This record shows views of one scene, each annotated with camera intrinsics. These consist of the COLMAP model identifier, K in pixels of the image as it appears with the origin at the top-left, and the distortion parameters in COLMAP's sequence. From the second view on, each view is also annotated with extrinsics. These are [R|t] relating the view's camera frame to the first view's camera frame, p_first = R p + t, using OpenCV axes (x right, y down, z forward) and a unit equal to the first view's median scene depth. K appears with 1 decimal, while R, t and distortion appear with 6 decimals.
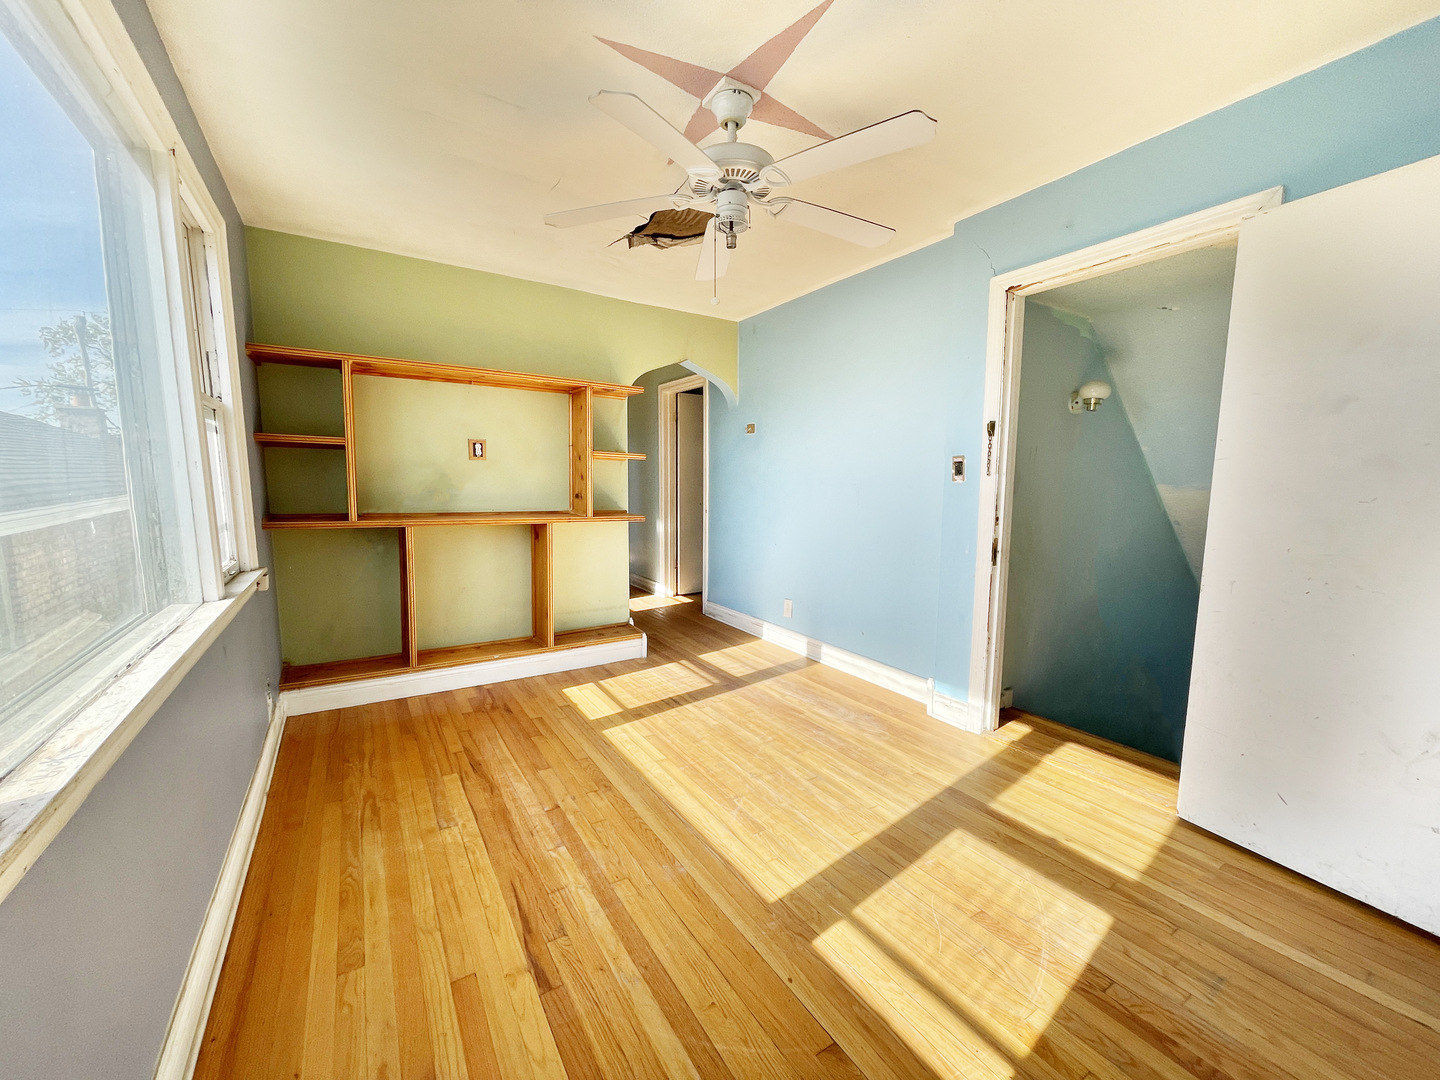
lens RADIAL K [[585.0, 0, 713.7], [0, 585.0, 540.8], [0, 0, 1]] dist [0.007820, -0.000891]
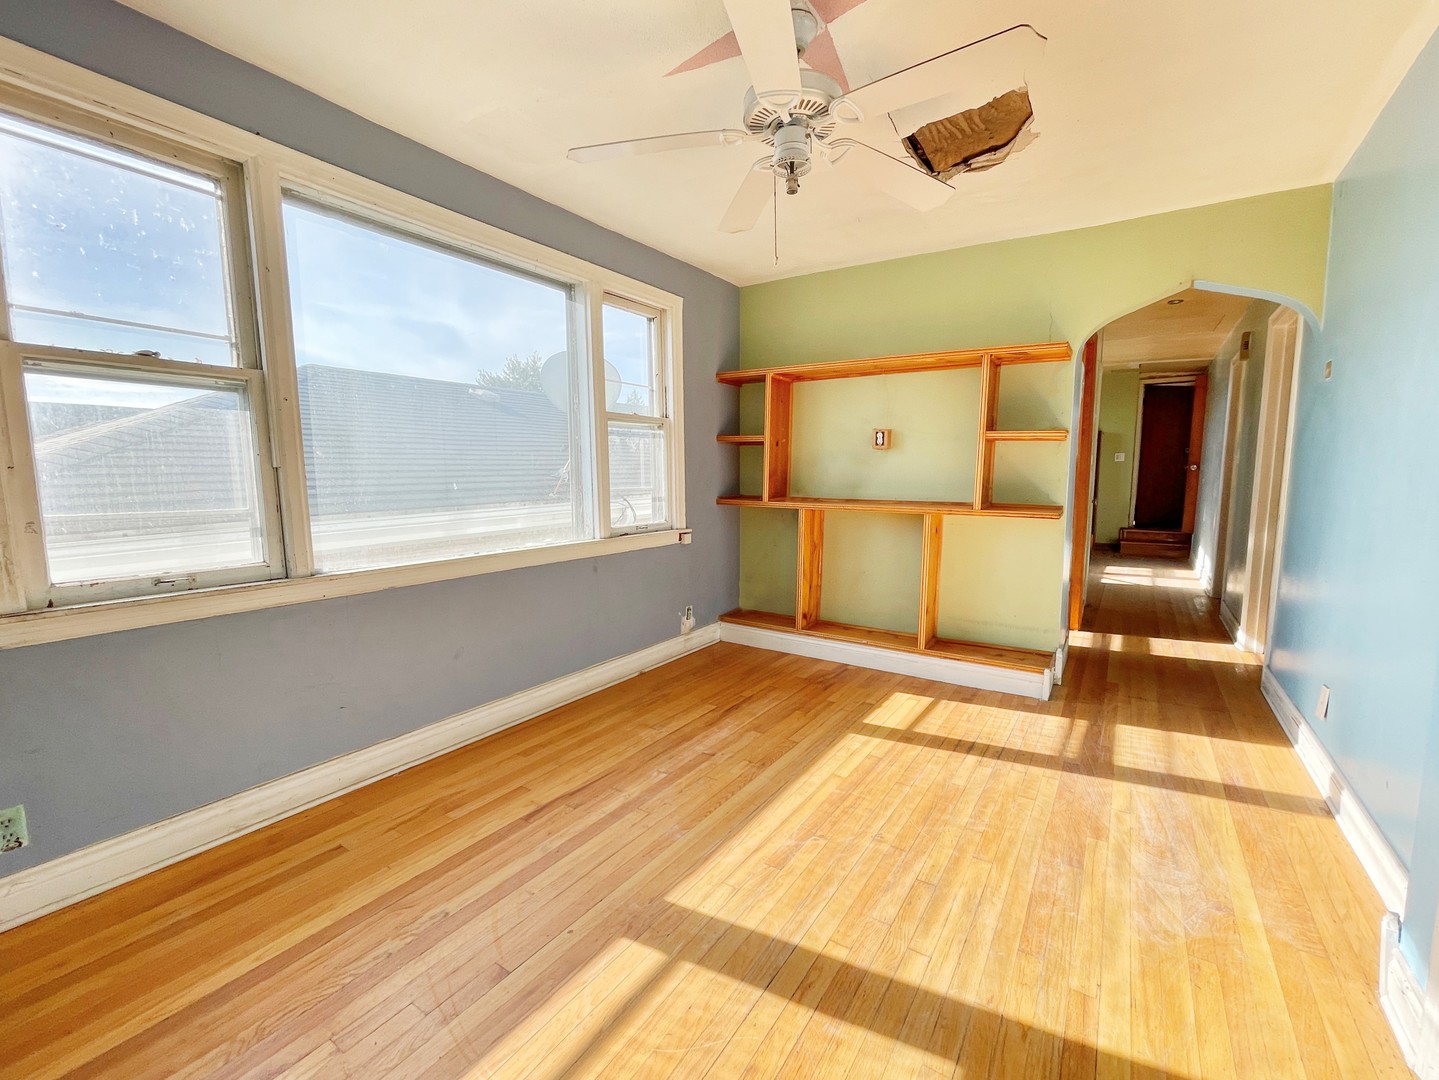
lens RADIAL K [[623.6, 0, 708.2], [0, 623.6, 540.0], [0, 0, 1]] dist [0.005026, -0.001010]
pose [[0.406383, 0.090881, -0.909172, 0.530965], [-0.094401, 0.993892, 0.057154, -0.015520], [0.908813, 0.062600, 0.412480, 0.323698]]
